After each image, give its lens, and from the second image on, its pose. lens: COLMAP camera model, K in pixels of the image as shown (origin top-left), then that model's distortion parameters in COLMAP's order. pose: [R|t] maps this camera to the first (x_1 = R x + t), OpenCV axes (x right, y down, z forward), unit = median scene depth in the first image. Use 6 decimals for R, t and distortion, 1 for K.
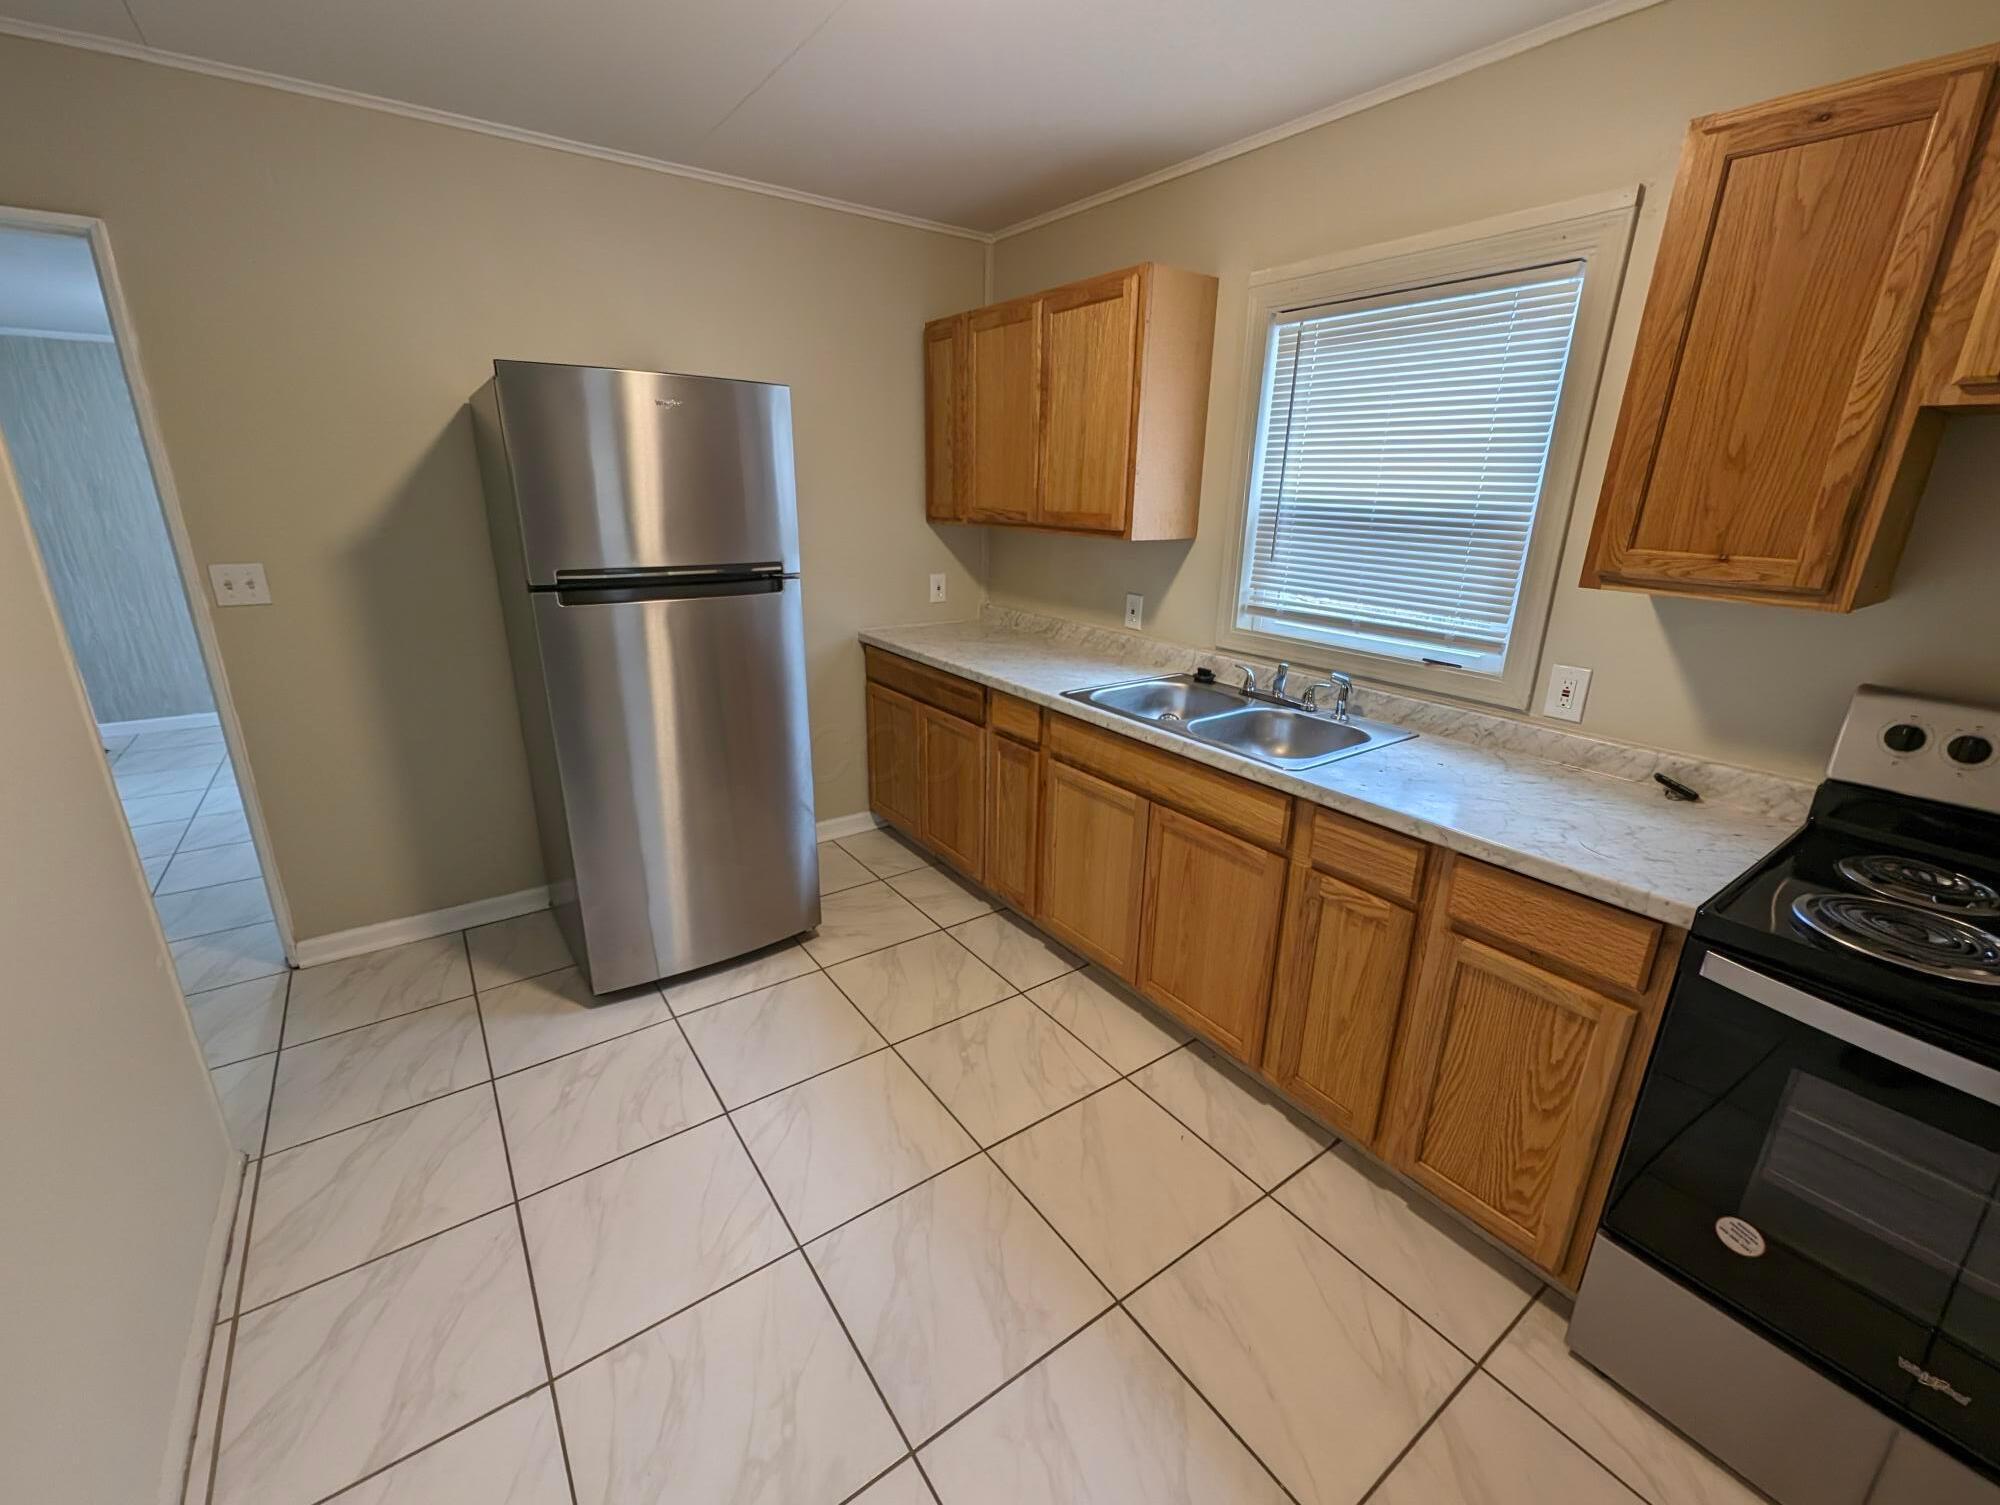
lens RADIAL K [[825.3, 0, 1000.0], [0, 825.3, 752.5], [0, 0, 1]] dist [0.004371, -0.001891]
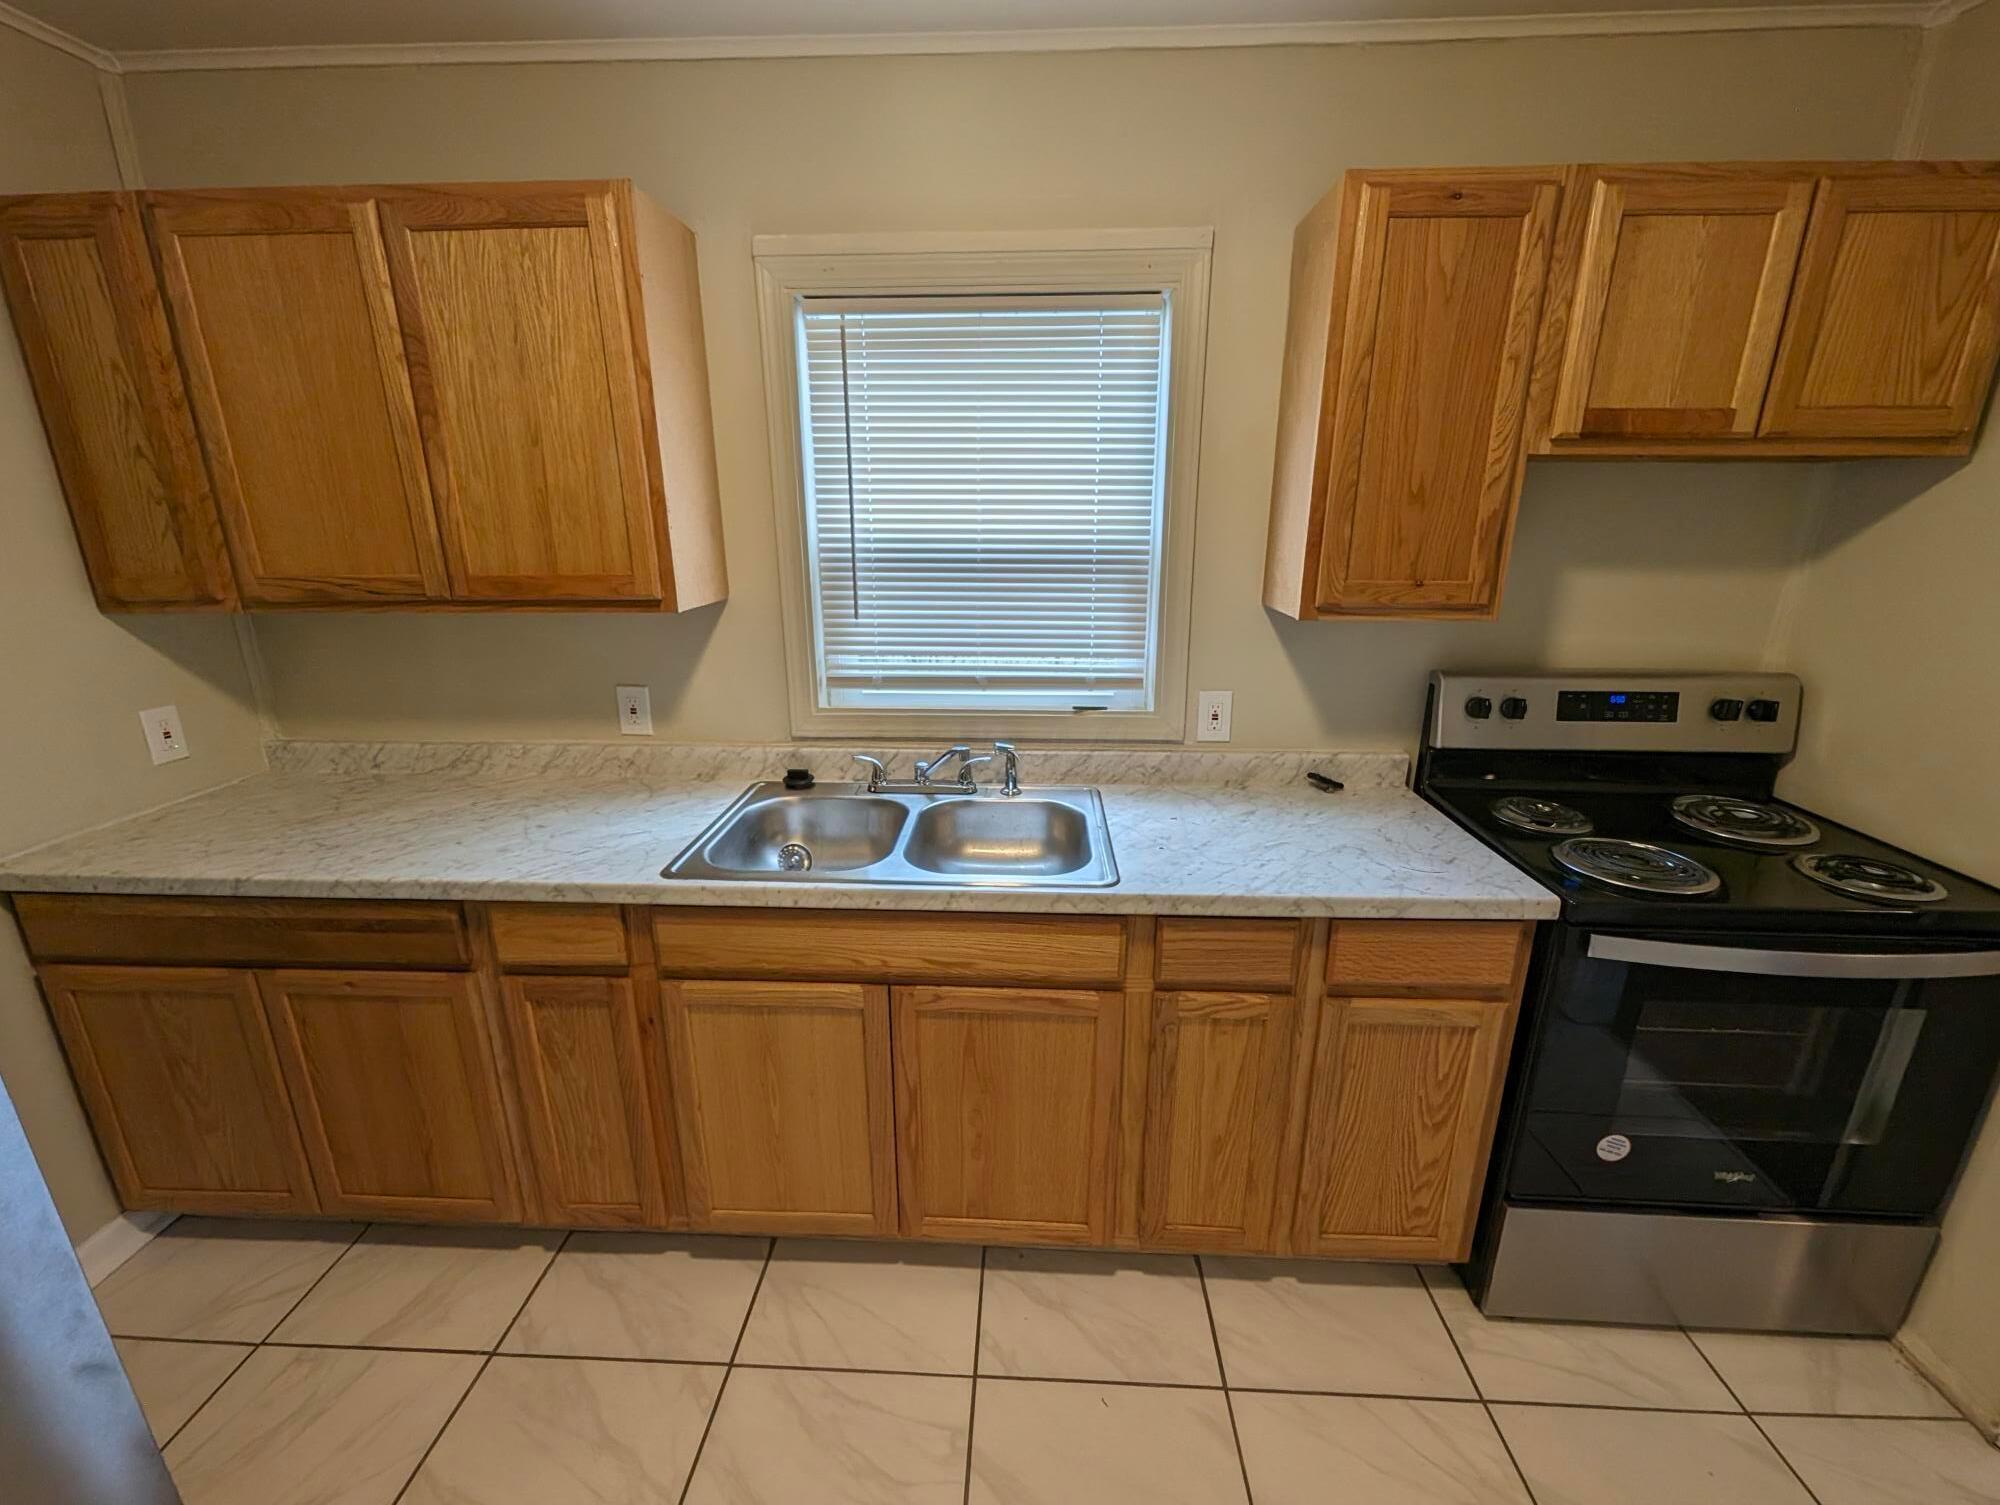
lens RADIAL K [[825.3, 0, 1000.0], [0, 825.3, 752.5], [0, 0, 1]] dist [0.004371, -0.001891]
pose [[0.619025, -0.238518, 0.748276, -0.219767], [0.256714, 0.961882, 0.094235, -0.162502], [-0.742230, 0.133759, 0.656661, 0.439382]]
